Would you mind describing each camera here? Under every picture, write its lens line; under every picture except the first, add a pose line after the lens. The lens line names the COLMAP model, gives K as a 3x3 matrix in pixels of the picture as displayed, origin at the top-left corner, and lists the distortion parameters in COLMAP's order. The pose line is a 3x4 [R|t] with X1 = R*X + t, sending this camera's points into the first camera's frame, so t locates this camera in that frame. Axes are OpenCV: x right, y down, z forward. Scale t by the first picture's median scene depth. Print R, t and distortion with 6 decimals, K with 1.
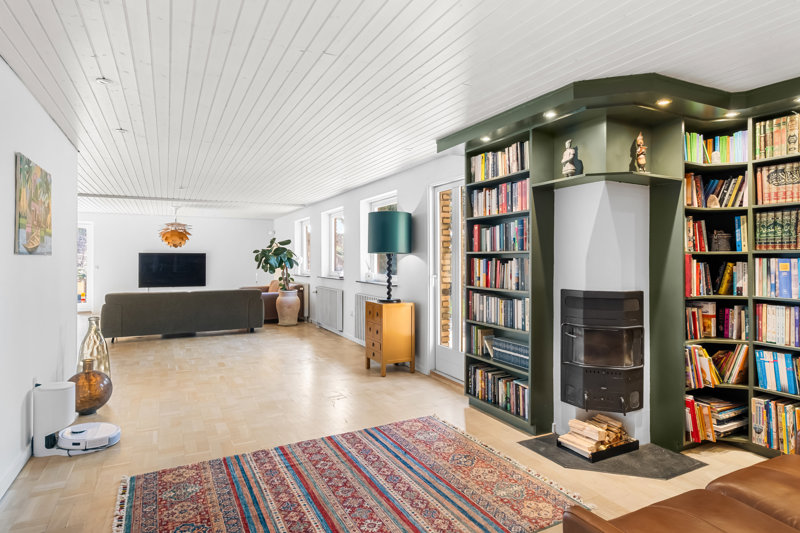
lens RADIAL K [[442.0, 0, 400.0], [0, 442.0, 266.5], [0, 0, 1]] dist [0.000955, 0.000268]
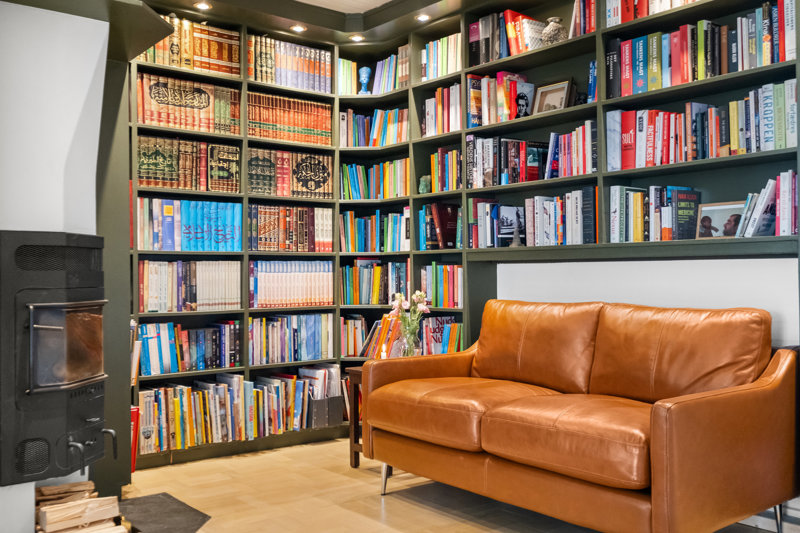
lens RADIAL K [[782.7, 0, 400.0], [0, 782.7, 266.5], [0, 0, 1]] dist [0.012445, 0.011647]
pose [[-0.192302, 0.001621, 0.981334, -0.544722], [0.019798, 0.999802, 0.002228, 0.102155], [-0.981136, 0.019857, -0.192296, 0.852007]]
